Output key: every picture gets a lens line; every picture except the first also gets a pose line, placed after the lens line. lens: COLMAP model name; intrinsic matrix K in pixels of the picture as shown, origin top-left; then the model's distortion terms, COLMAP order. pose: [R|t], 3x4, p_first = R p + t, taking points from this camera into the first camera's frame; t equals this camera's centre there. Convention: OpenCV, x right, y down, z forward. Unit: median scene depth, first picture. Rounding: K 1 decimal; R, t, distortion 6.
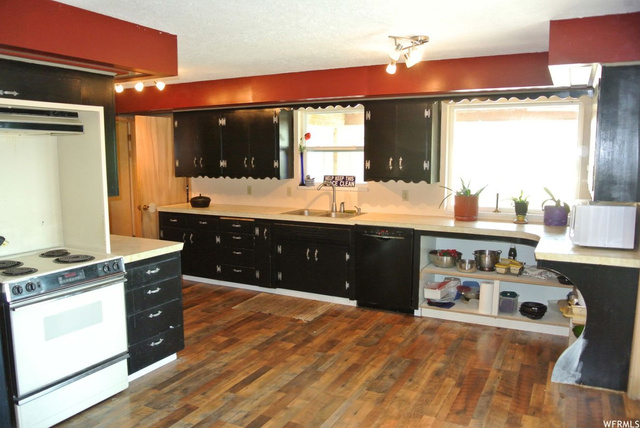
lens RADIAL K [[492.5, 0, 313.3], [0, 492.5, 219.9], [0, 0, 1]] dist [-0.084734, 0.021479]
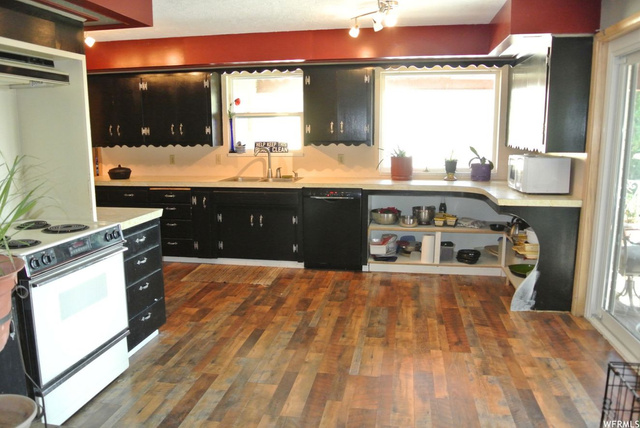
lens RADIAL K [[492.5, 0, 314.7], [0, 492.5, 217.8], [0, 0, 1]] dist [-0.084734, 0.021479]
pose [[0.953770, -0.056437, 0.295191, -0.202908], [0.044024, 0.997851, 0.048535, 0.024340], [-0.297296, -0.033295, 0.954205, 0.020726]]
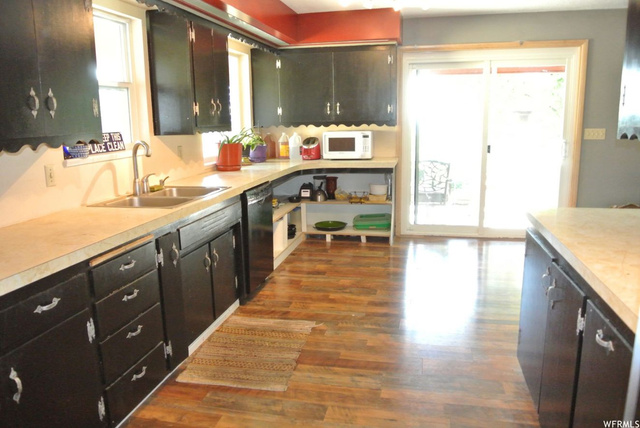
lens RADIAL K [[492.5, 0, 320.1], [0, 492.5, 210.7], [0, 0, 1]] dist [-0.084734, 0.021479]
pose [[-0.278082, -0.179087, 0.943715, -0.657991], [0.129285, 0.966548, 0.221516, -0.114989], [-0.951817, 0.183608, -0.245627, 1.120787]]
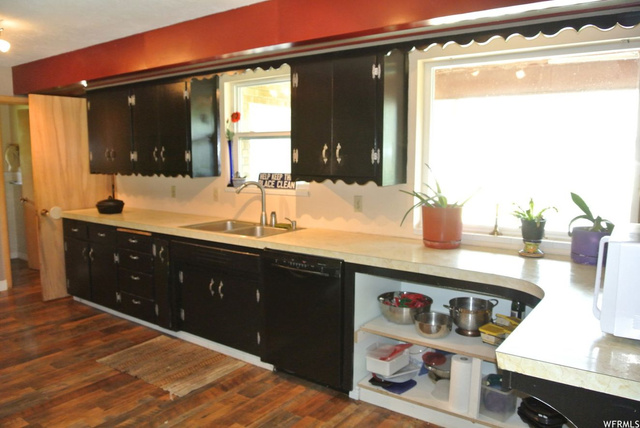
lens RADIAL K [[492.5, 0, 309.4], [0, 492.5, 219.5], [0, 0, 1]] dist [-0.084734, 0.021479]
pose [[0.989423, 0.020493, -0.143604, 0.244298], [-0.020411, 0.999790, 0.002048, -0.031926], [0.143616, 0.000905, 0.989633, 0.384599]]
